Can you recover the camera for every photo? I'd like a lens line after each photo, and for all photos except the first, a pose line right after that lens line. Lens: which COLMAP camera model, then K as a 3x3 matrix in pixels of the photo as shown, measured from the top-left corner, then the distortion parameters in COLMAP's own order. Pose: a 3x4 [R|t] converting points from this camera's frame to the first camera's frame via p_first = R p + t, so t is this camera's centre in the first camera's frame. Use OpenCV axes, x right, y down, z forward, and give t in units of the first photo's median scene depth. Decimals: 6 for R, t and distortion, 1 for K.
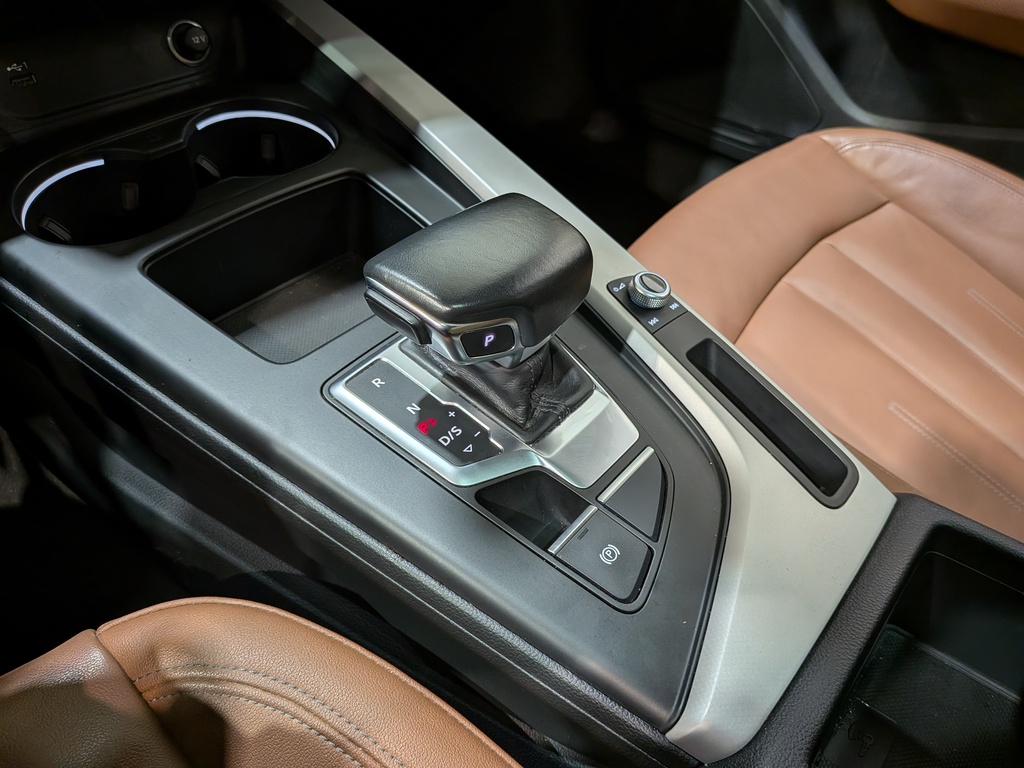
lens RADIAL K [[767.7, 0, 498.9], [0, 767.7, 373.2], [0, 0, 1]] dist [0.009779, 0.000206]
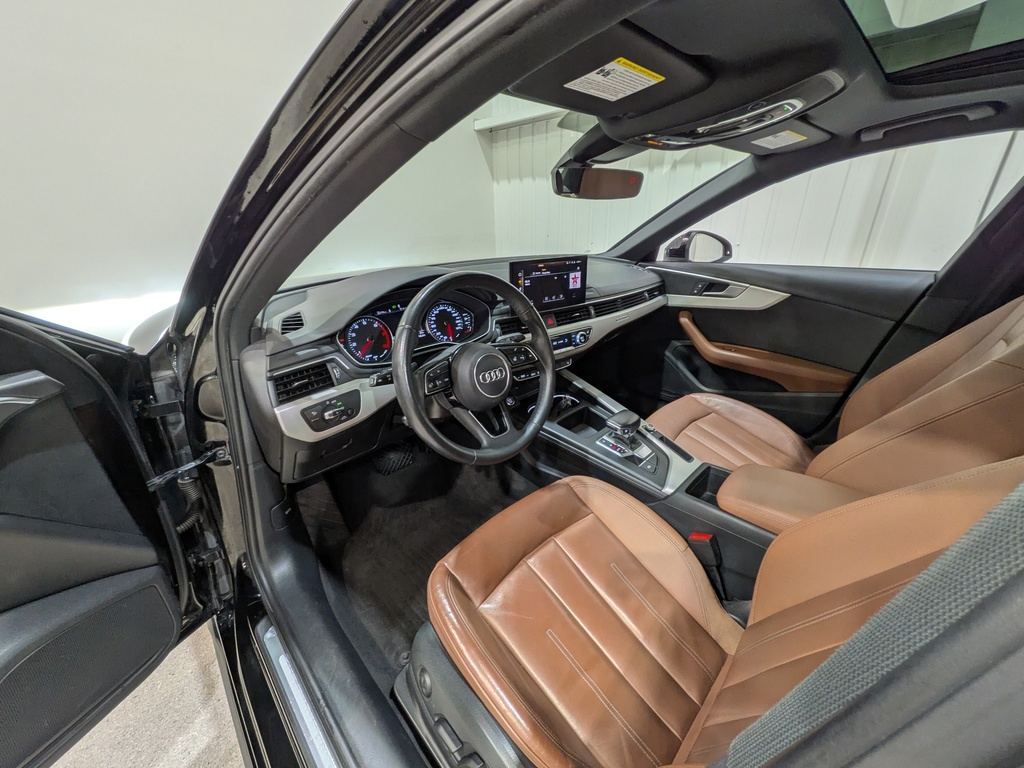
lens RADIAL K [[373.0, 0, 504.0], [0, 373.0, 384.7], [0, 0, 1]] dist [0.001315, 0.000089]
pose [[0.989974, -0.023124, -0.139343, -0.455049], [-0.021292, 0.950804, -0.309060, 0.448632], [0.139635, 0.308928, 0.940779, -1.720945]]
